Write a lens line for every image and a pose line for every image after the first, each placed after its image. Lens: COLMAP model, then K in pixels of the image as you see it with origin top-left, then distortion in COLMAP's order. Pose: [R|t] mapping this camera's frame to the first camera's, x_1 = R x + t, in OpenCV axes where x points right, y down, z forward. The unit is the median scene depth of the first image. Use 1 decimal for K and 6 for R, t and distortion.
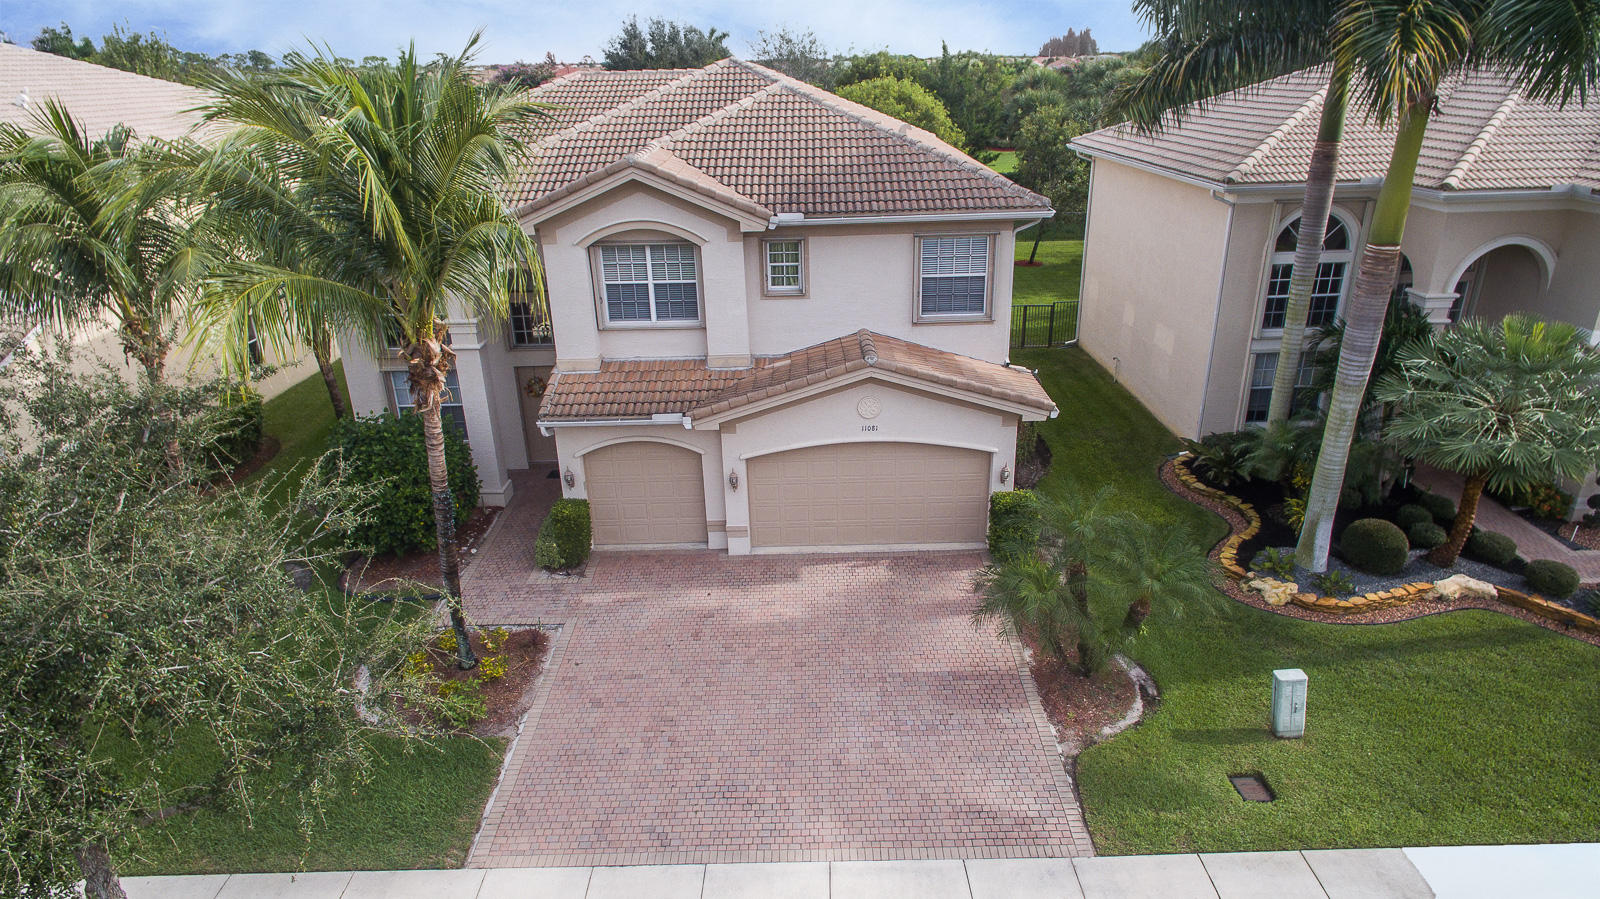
lens RADIAL K [[937.8, 0, 807.5], [0, 937.8, 447.5], [0, 0, 1]] dist [0.012000, 0.002299]
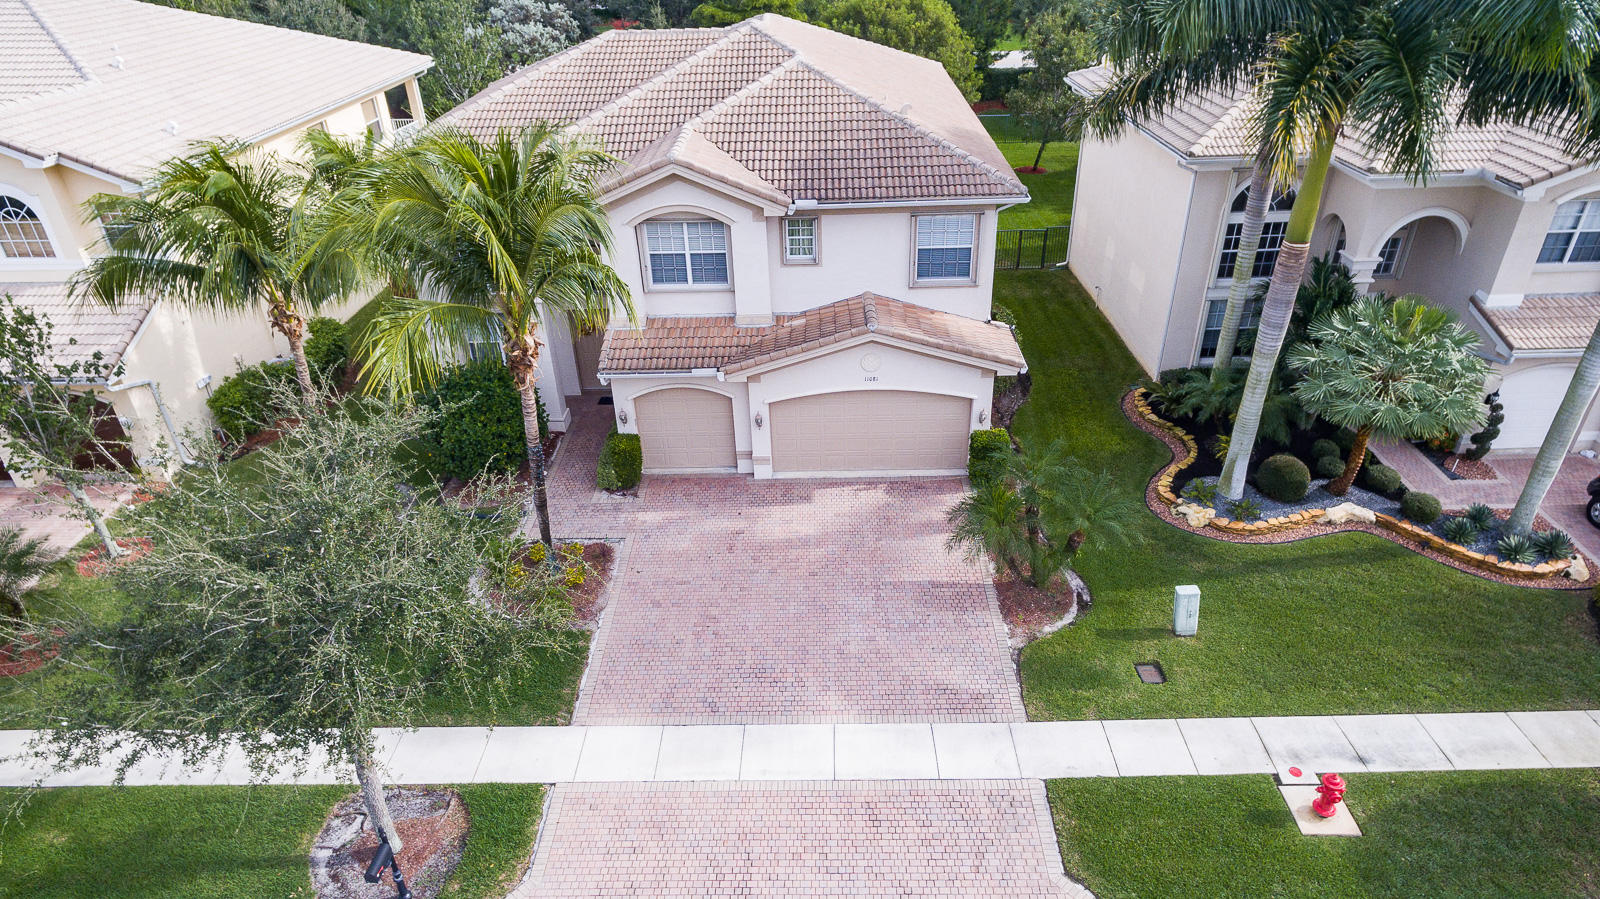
lens RADIAL K [[937.8, 0, 803.3], [0, 937.8, 443.3], [0, 0, 1]] dist [0.012000, 0.002299]
pose [[0.999842, 0.004166, -0.017284, 0.000200], [-0.001630, 0.989546, 0.144209, -0.114559], [0.017704, -0.144158, 0.989396, -0.211344]]
